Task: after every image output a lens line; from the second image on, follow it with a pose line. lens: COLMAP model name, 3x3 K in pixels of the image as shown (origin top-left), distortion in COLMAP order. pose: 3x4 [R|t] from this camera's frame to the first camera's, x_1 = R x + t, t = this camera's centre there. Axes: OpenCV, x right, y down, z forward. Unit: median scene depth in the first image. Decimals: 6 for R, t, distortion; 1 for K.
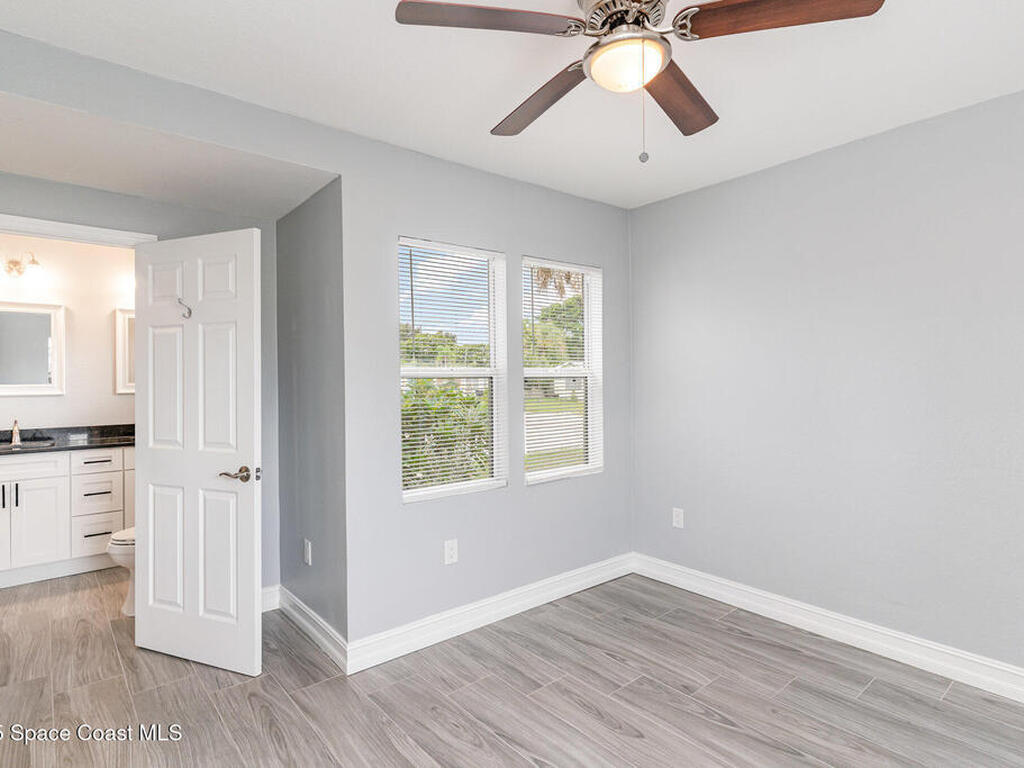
lens RADIAL K [[560.7, 0, 512.0], [0, 560.7, 384.0], [0, 0, 1]] dist [0.001778, 0.000196]
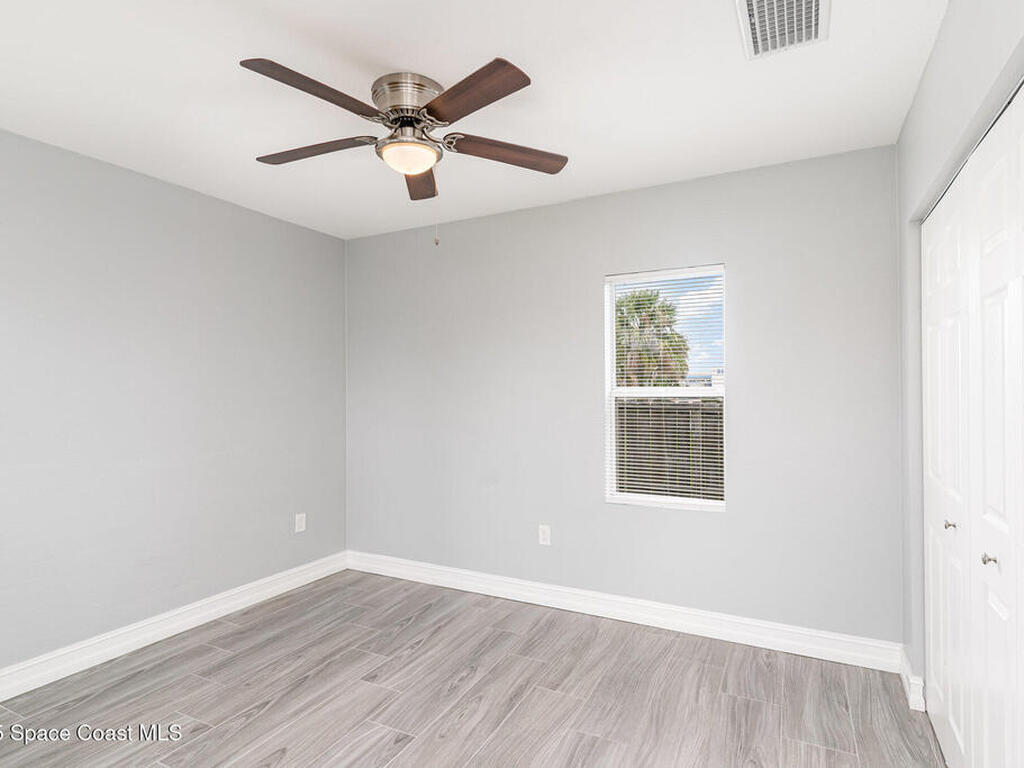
lens RADIAL K [[560.7, 0, 512.0], [0, 560.7, 384.0], [0, 0, 1]] dist [0.001778, 0.000196]
pose [[-0.394975, 0.013192, 0.918597, -0.753468], [0.009266, 0.999903, -0.010376, -0.025076], [-0.918645, 0.004413, -0.395059, 0.861187]]
